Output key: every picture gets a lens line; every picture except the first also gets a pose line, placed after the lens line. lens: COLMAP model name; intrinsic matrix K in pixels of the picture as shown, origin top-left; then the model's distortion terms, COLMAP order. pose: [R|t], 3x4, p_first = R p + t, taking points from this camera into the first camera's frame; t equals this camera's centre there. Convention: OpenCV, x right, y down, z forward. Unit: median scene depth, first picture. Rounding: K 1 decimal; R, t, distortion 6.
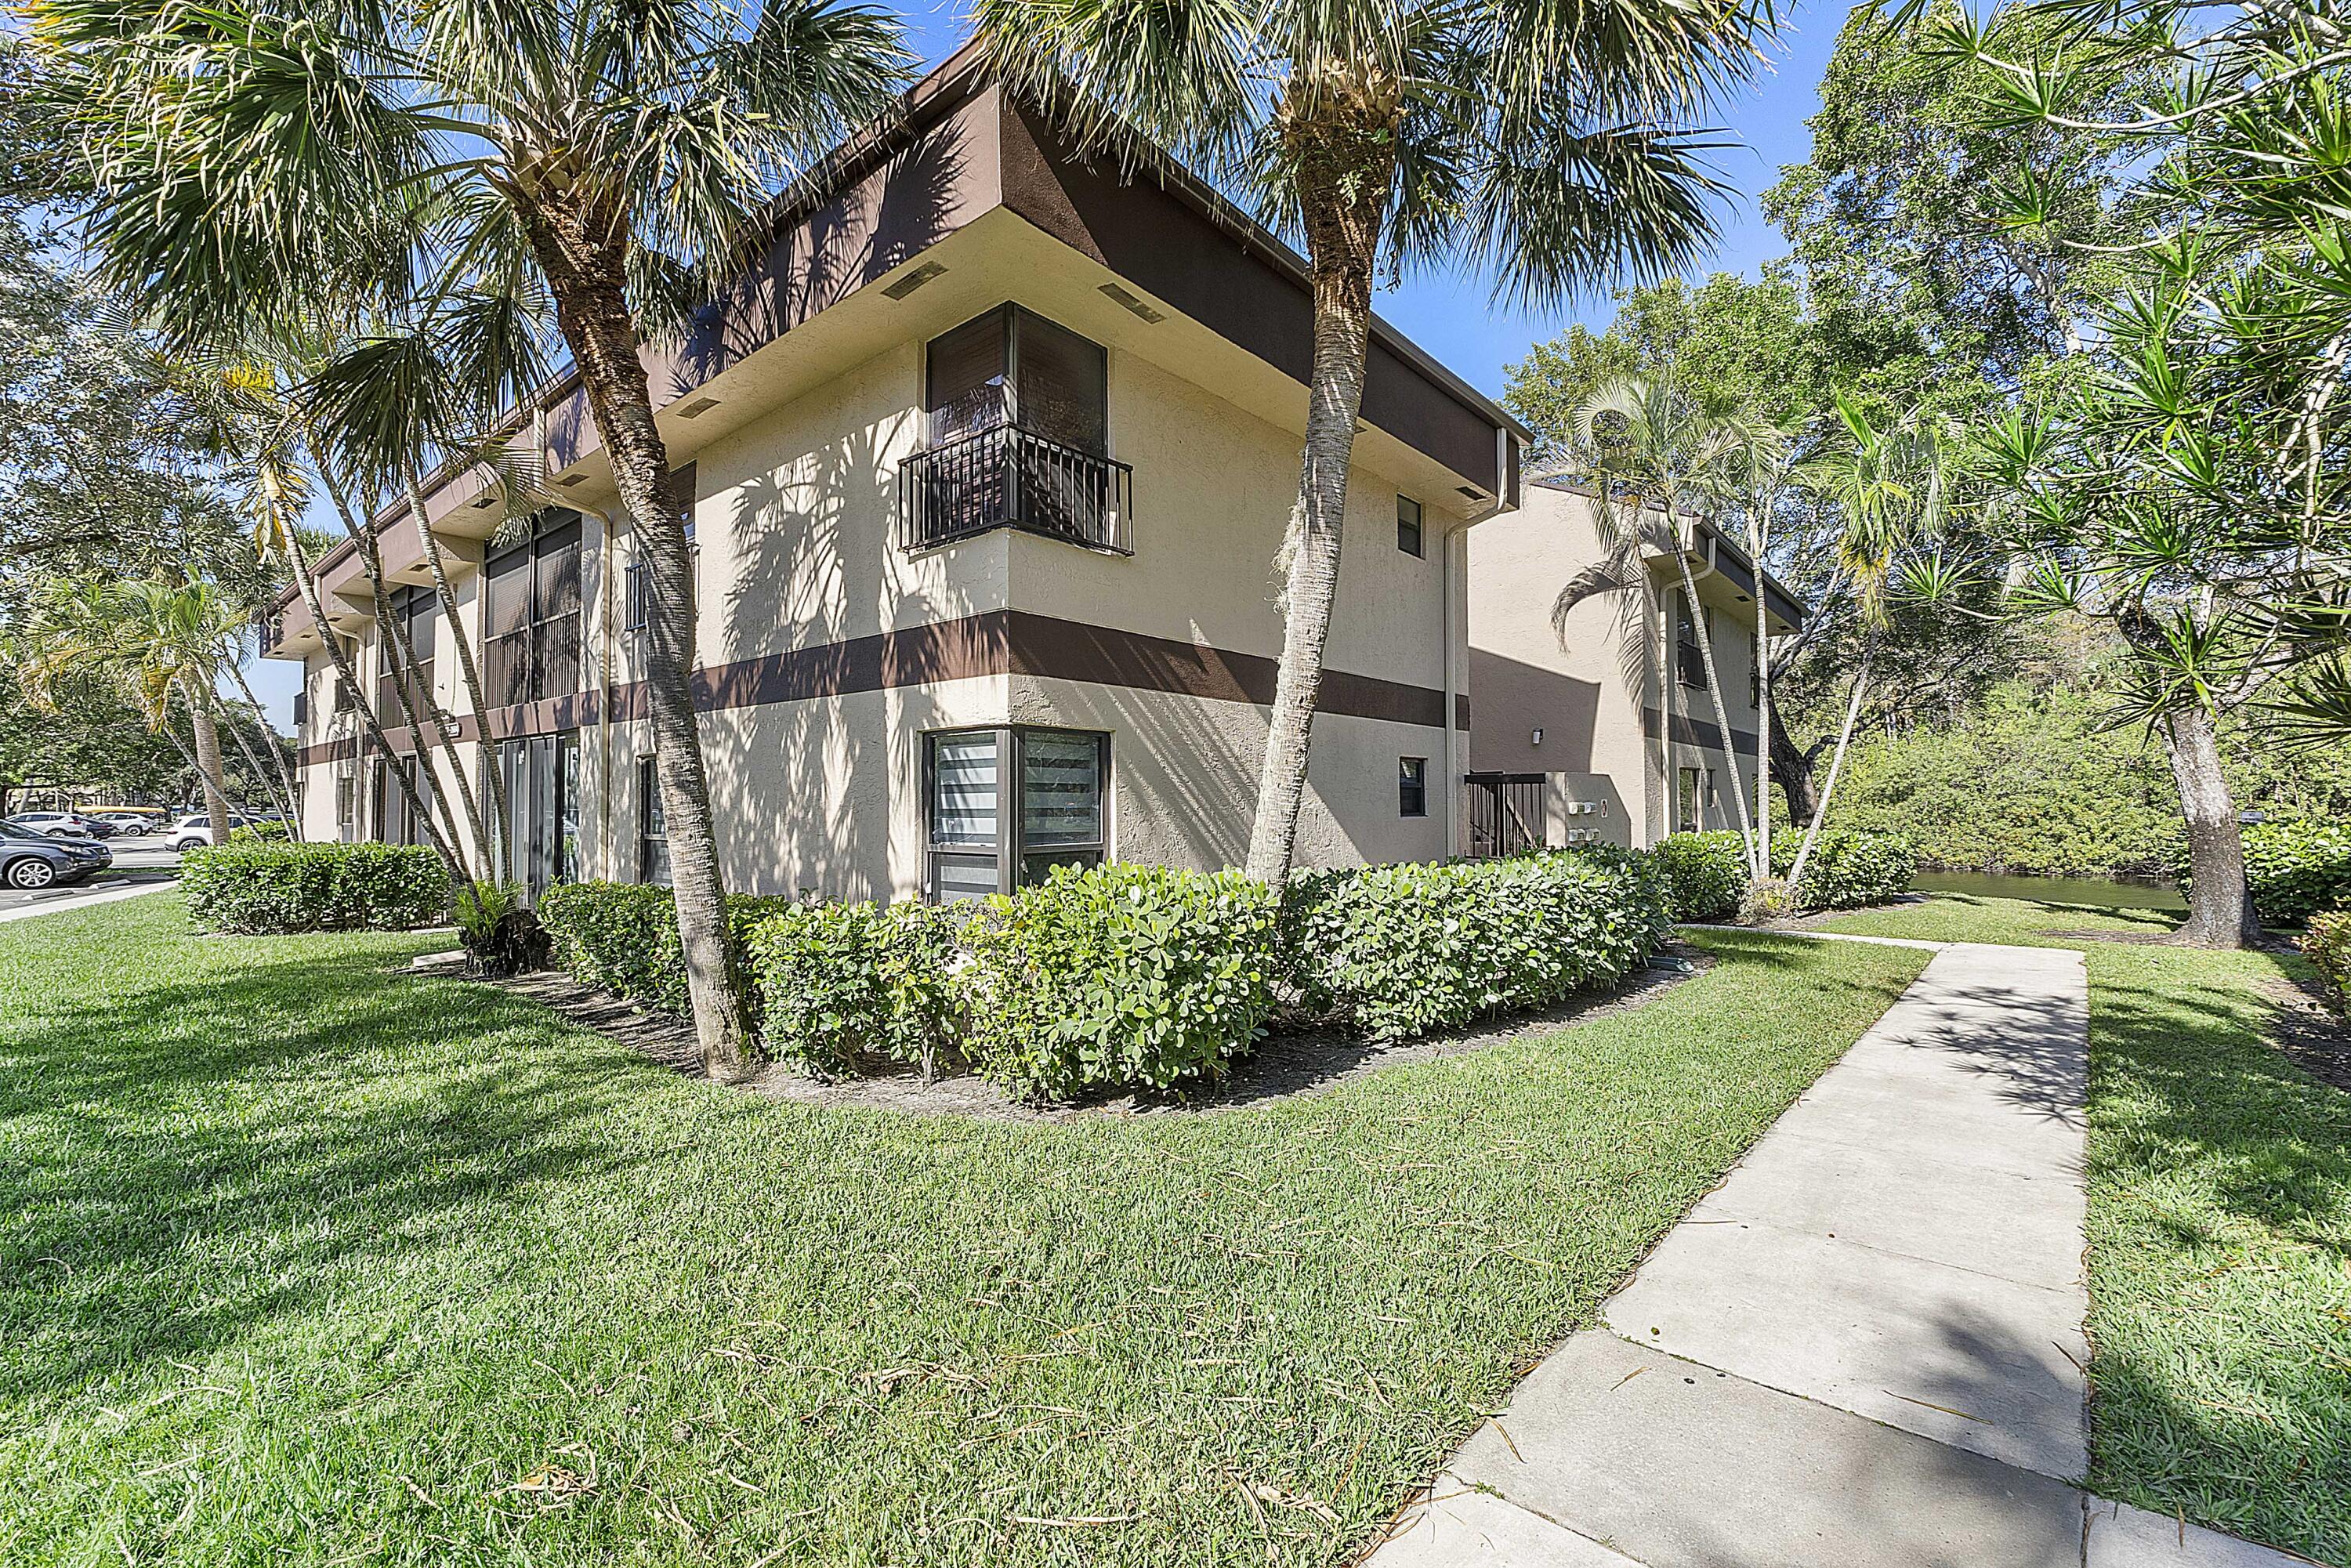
lens RADIAL K [[997.2, 0, 1177.7], [0, 997.2, 785.7], [0, 0, 1]] dist [-0.004995, -0.000553]
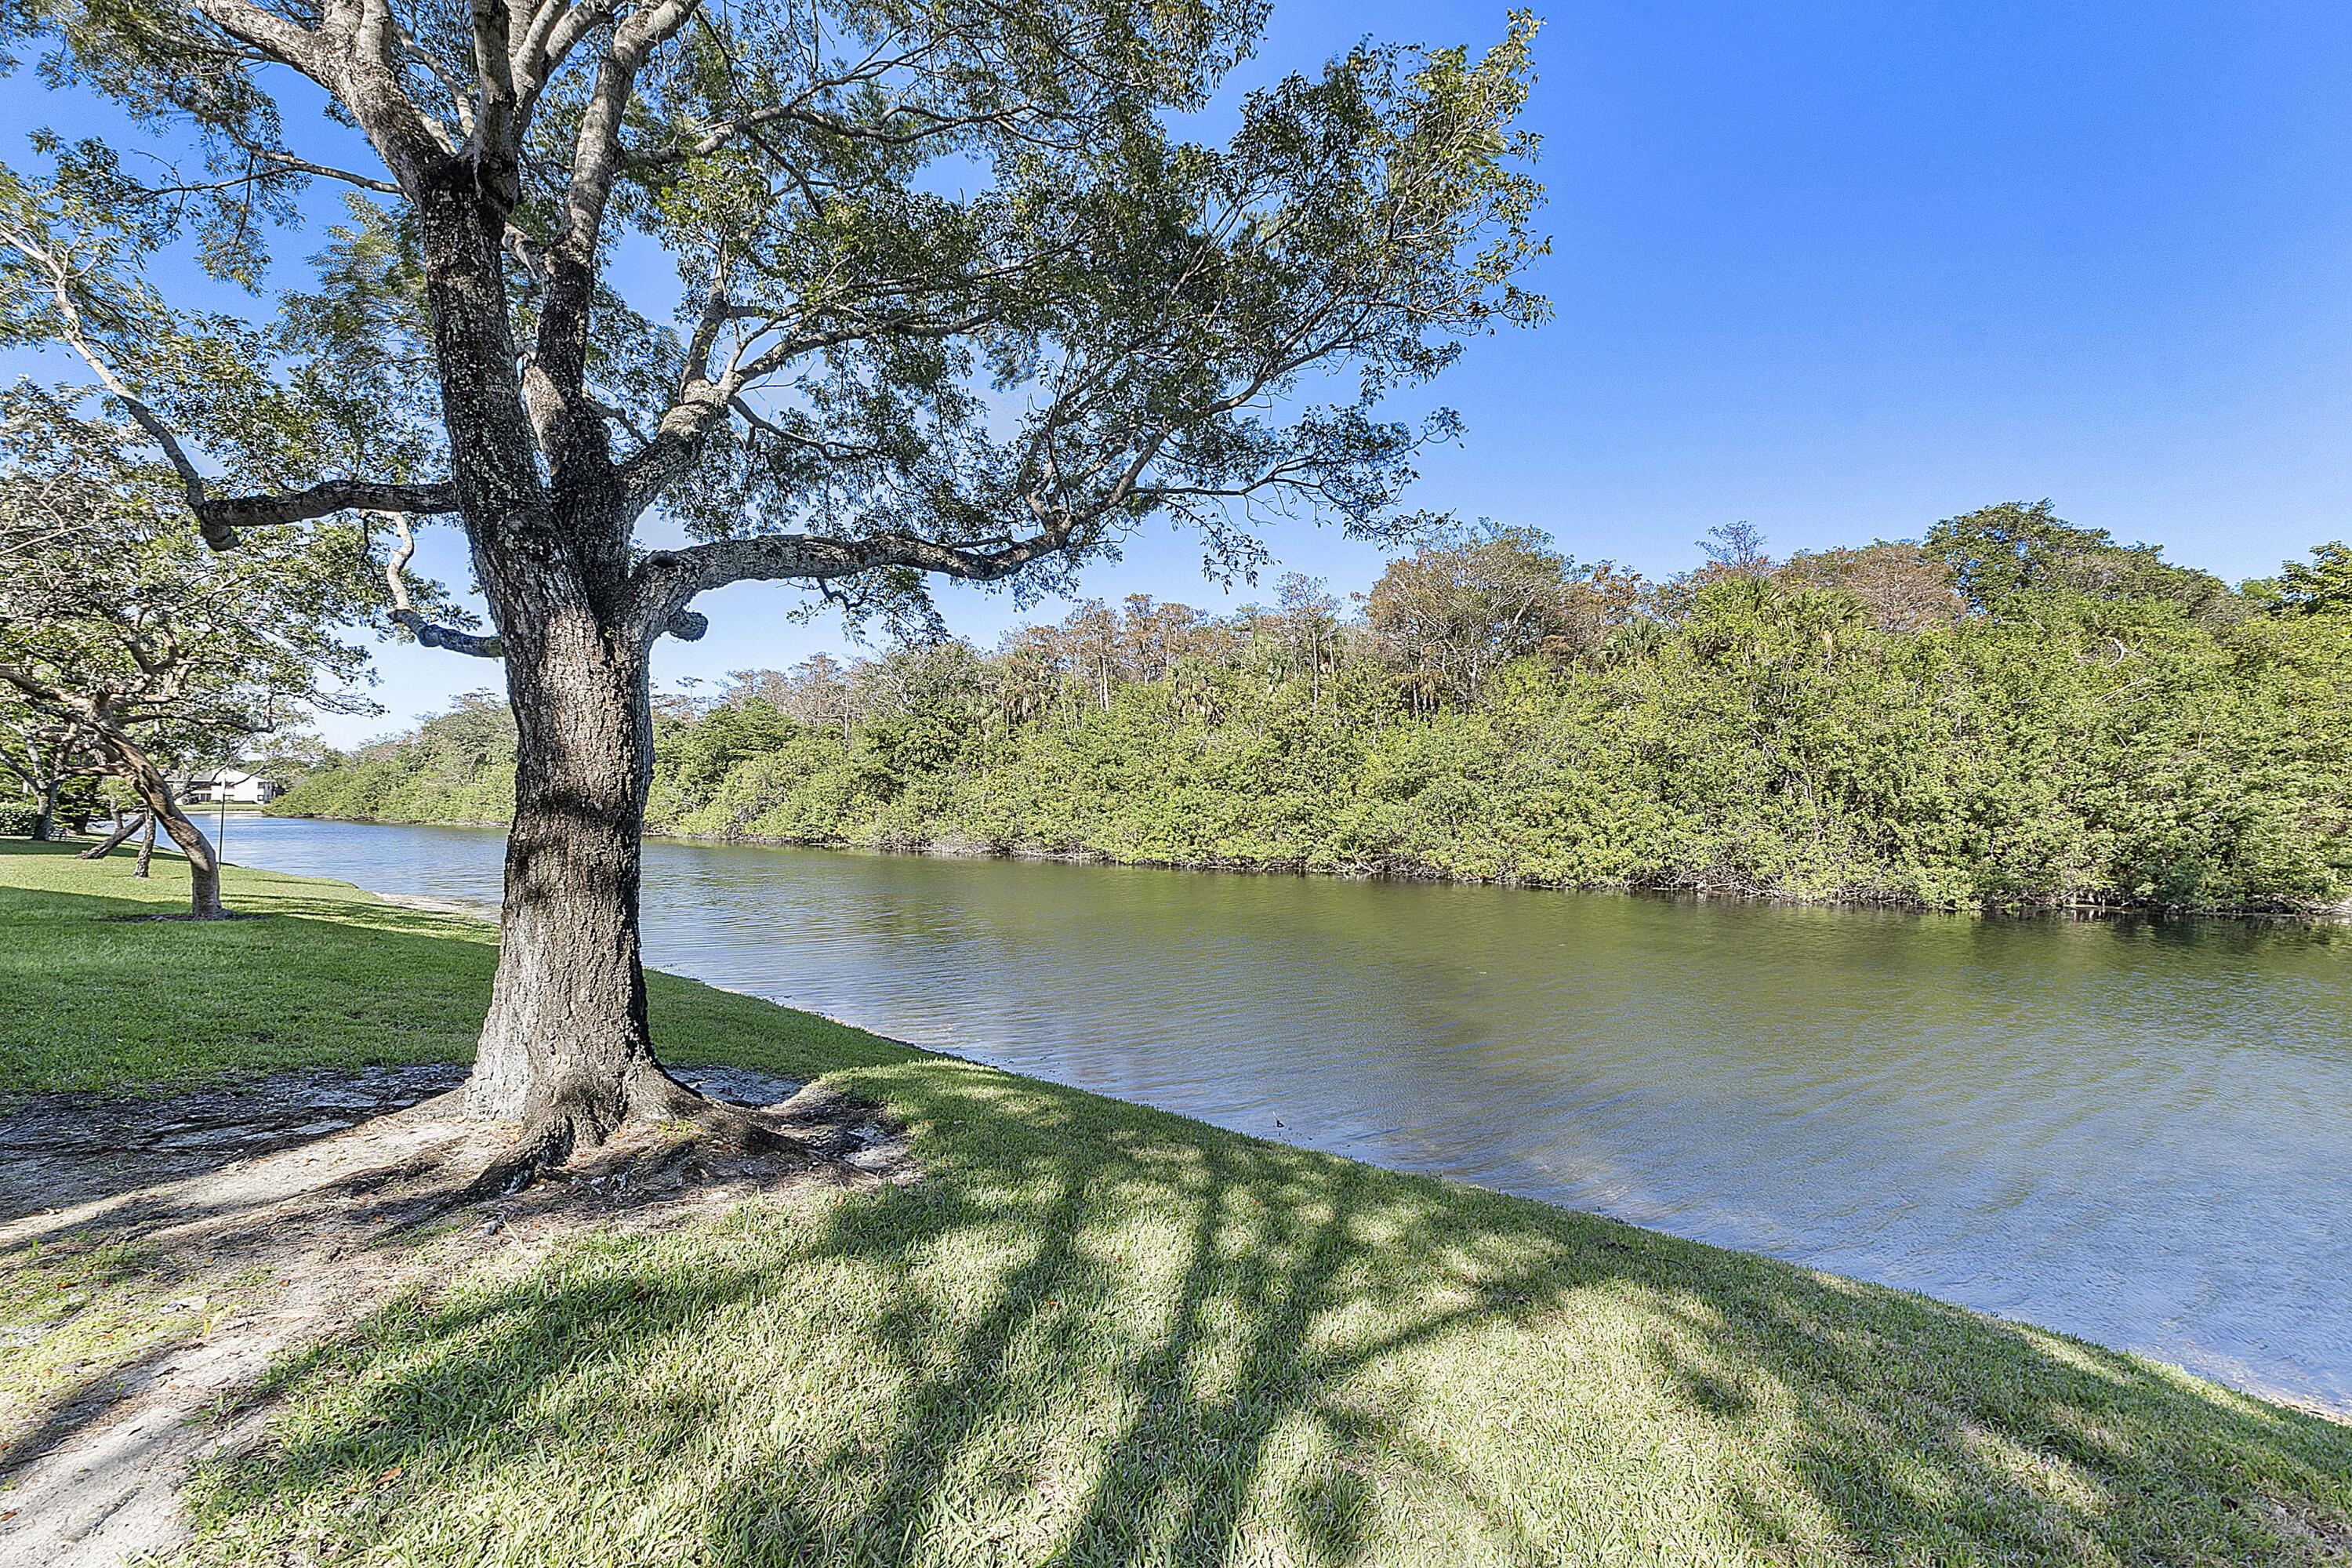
lens RADIAL K [[997.7, 0, 1174.0], [0, 997.7, 794.2], [0, 0, 1]] dist [-0.004995, -0.000553]
pose [[0.944920, 0.008418, 0.327192, 0.321313], [-0.010794, 0.999927, 0.005447, 0.014194], [-0.327122, -0.008678, 0.944942, 0.348258]]
